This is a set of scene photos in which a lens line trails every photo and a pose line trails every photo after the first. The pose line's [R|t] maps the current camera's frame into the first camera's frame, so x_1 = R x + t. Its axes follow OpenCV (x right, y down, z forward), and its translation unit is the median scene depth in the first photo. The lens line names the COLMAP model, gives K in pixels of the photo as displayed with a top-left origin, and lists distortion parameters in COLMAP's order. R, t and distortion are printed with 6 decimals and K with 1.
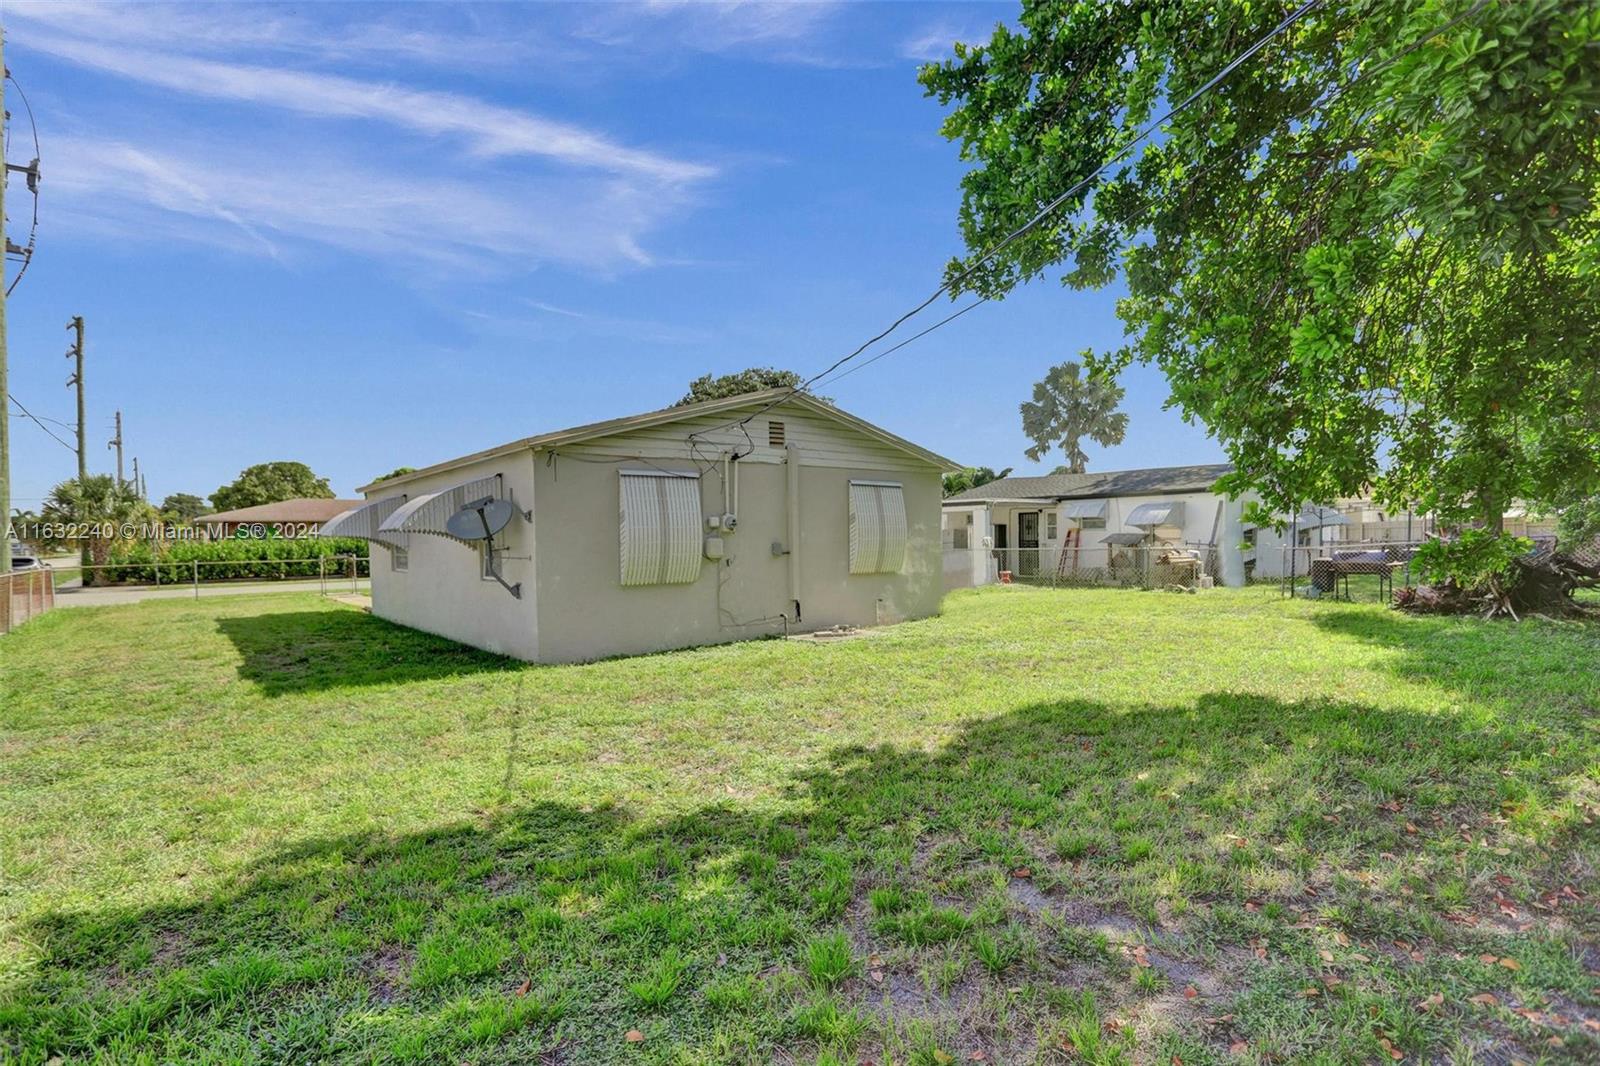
lens RADIAL K [[805.1, 0, 801.3], [0, 805.1, 541.4], [0, 0, 1]] dist [-0.062937, 0.029950]
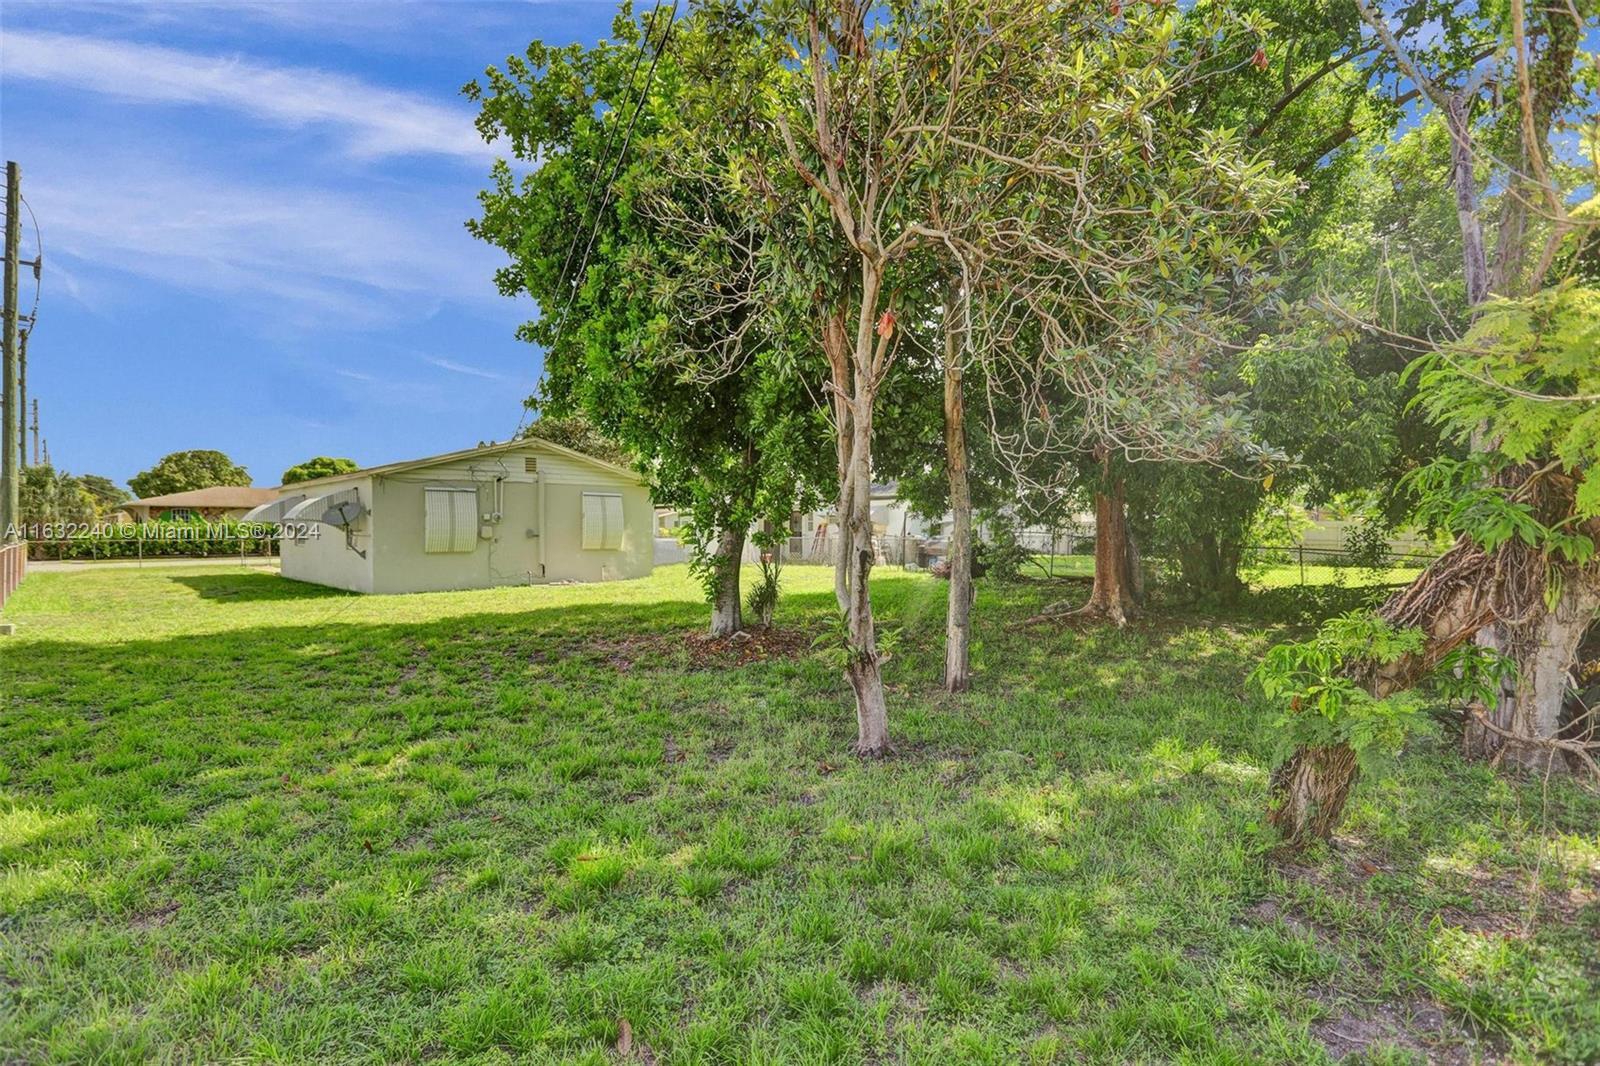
lens RADIAL K [[769.2, 0, 747.4], [0, 769.2, 529.2], [0, 0, 1]] dist [0.001135, 0.000332]
pose [[0.999121, 0.013829, 0.039569, 0.188398], [-0.013702, 0.999900, -0.003476, 0.000038], [-0.039613, 0.002931, 0.999211, -0.326329]]
